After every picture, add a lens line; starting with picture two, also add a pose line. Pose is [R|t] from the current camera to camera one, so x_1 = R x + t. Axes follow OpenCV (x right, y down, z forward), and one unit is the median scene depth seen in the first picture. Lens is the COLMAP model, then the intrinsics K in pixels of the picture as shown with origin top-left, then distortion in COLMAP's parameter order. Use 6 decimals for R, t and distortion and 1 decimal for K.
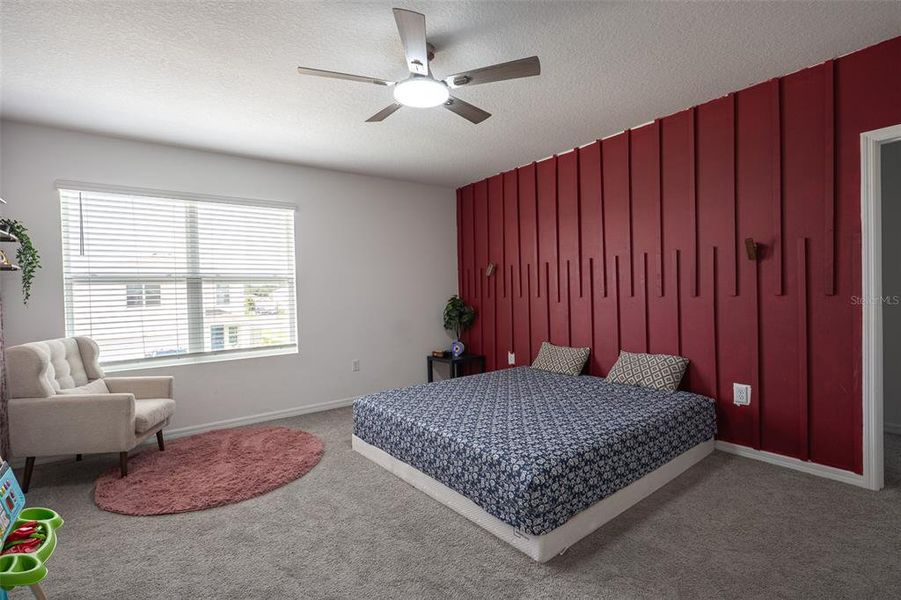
lens RADIAL K [[423.9, 0, 450.5], [0, 423.9, 300.0], [0, 0, 1]] dist [0.001191, -0.000190]
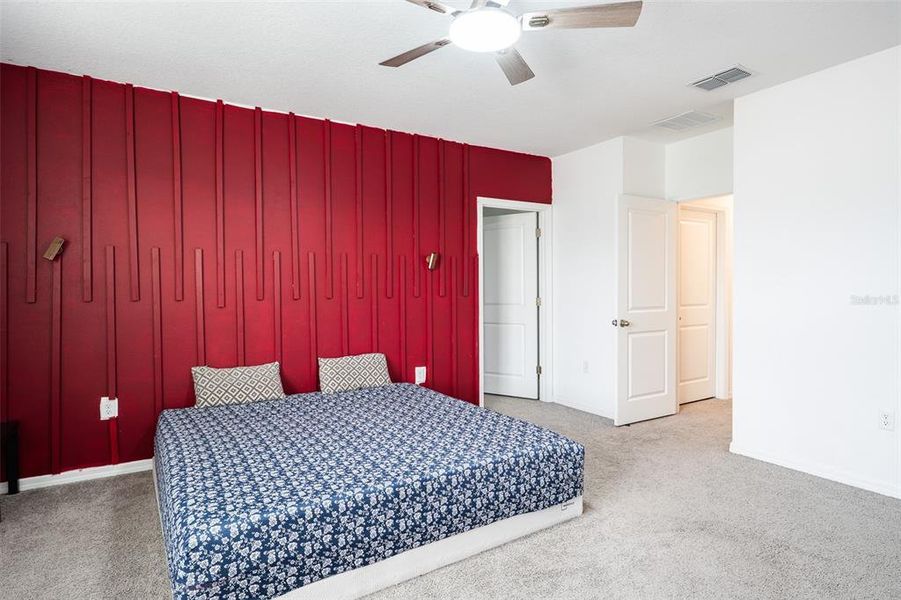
lens RADIAL K [[482.1, 0, 450.5], [0, 482.1, 300.0], [0, 0, 1]] dist [-0.000478, -0.000086]
pose [[0.101911, 0.001980, 0.994792, -0.757399], [0.022834, 0.999730, -0.004329, 0.008886], [-0.994531, 0.023157, 0.101839, 0.782143]]
